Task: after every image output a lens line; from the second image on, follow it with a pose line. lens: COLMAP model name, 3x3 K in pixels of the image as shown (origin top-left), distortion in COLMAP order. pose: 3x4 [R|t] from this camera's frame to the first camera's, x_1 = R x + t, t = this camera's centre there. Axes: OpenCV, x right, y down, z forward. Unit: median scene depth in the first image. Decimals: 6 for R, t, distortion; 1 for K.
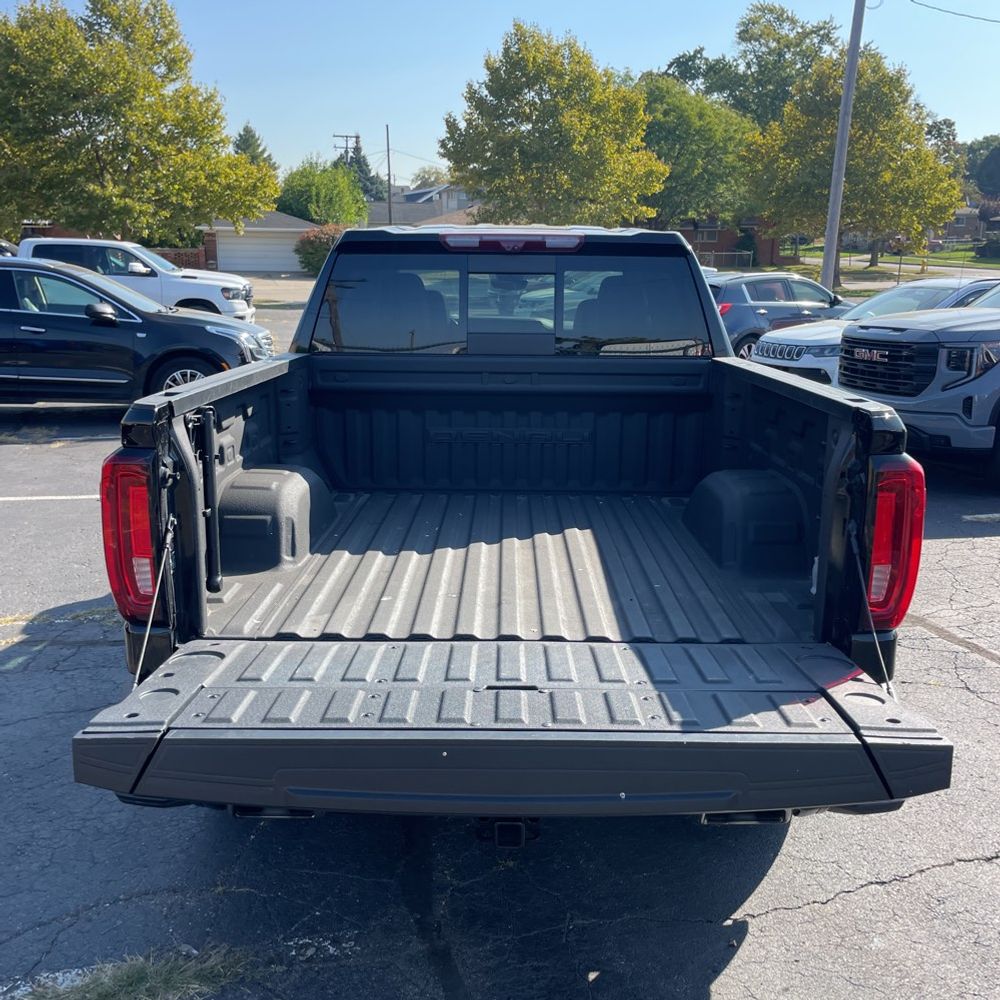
lens RADIAL K [[1014.2, 0, 498.6], [0, 1014.2, 506.2], [0, 0, 1]] dist [0.018548, 0.000000]
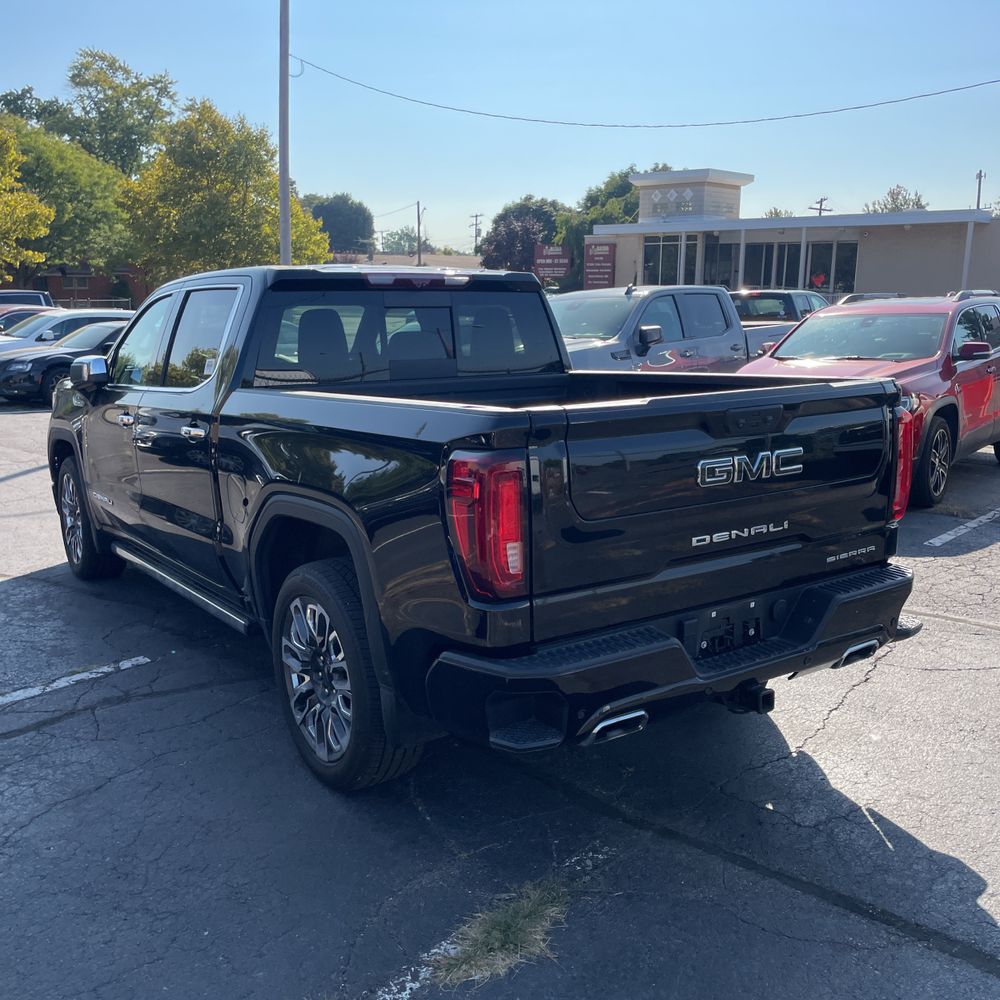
lens RADIAL K [[1014.2, 0, 496.9], [0, 1014.2, 509.1], [0, 0, 1]] dist [0.018548, 0.000000]
pose [[0.821008, -0.126235, 0.556786, -0.068779], [0.149238, 0.988793, 0.004122, 0.000403], [-0.551067, 0.079710, 0.830645, 0.002602]]
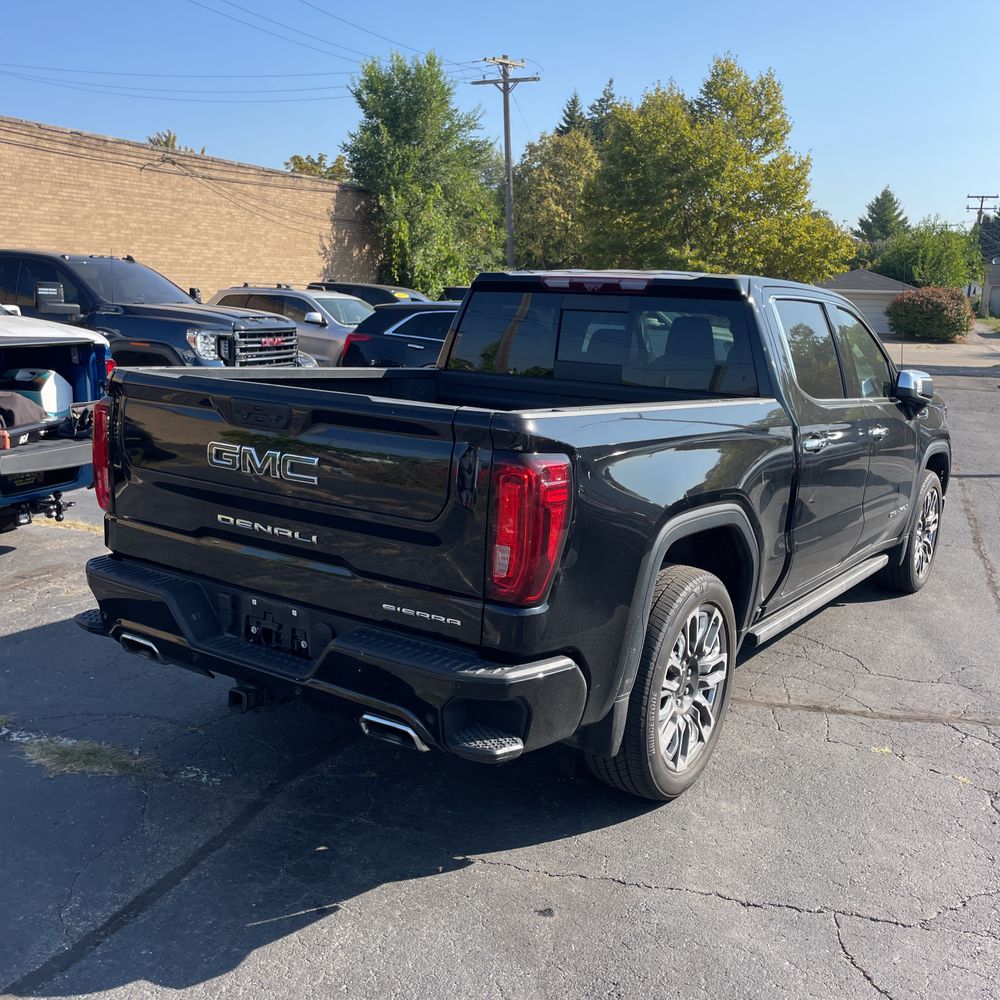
lens RADIAL K [[1014.2, 0, 499.8], [0, 1014.2, 490.8], [0, 0, 1]] dist [0.018548, 0.000000]
pose [[0.834442, 0.124845, -0.536769, 0.066618], [-0.163496, 0.986233, -0.024782, 0.001724], [0.526285, 0.108439, 0.843365, 0.001084]]
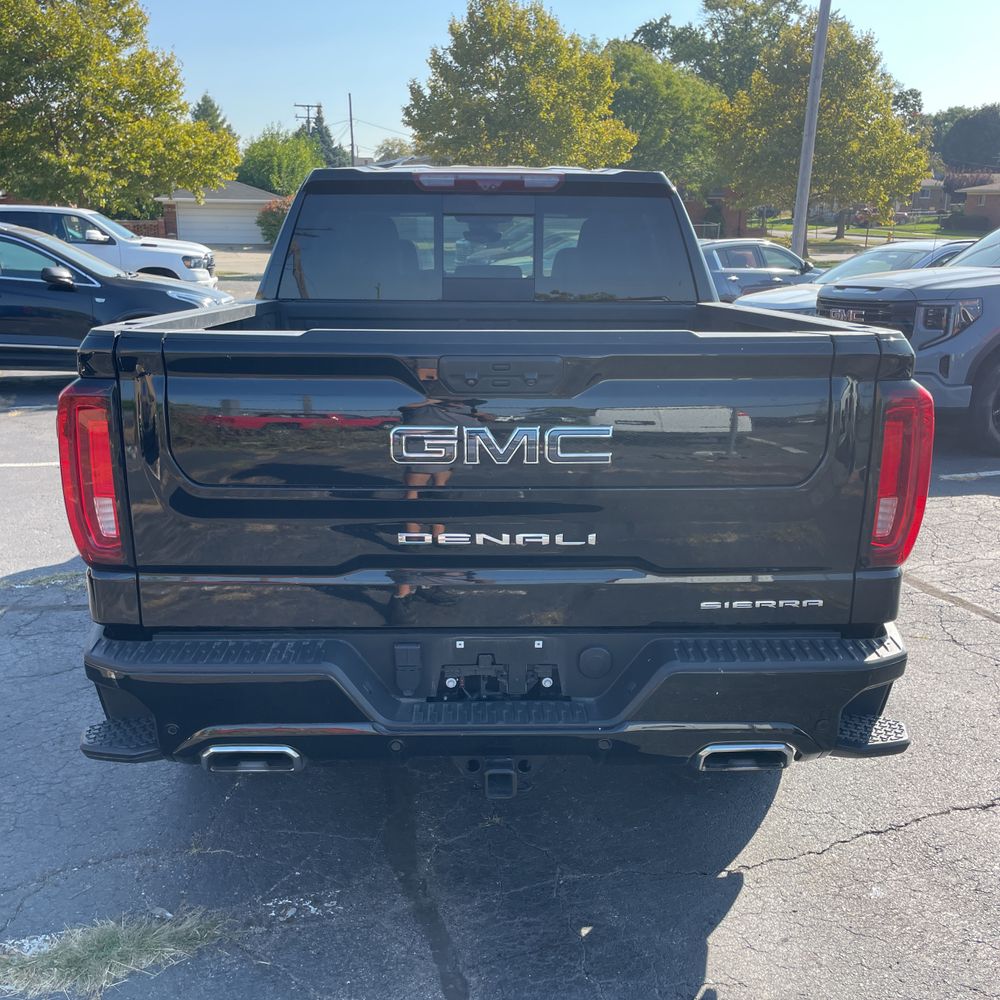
lens RADIAL K [[1014.2, 0, 494.3], [0, 1014.2, 516.3], [0, 0, 1]] dist [0.018548, 0.000000]
pose [[0.999589, -0.008898, 0.027240, -0.001249], [0.007992, 0.999417, 0.033186, 0.002727], [-0.027520, -0.032955, 0.999078, 0.003944]]
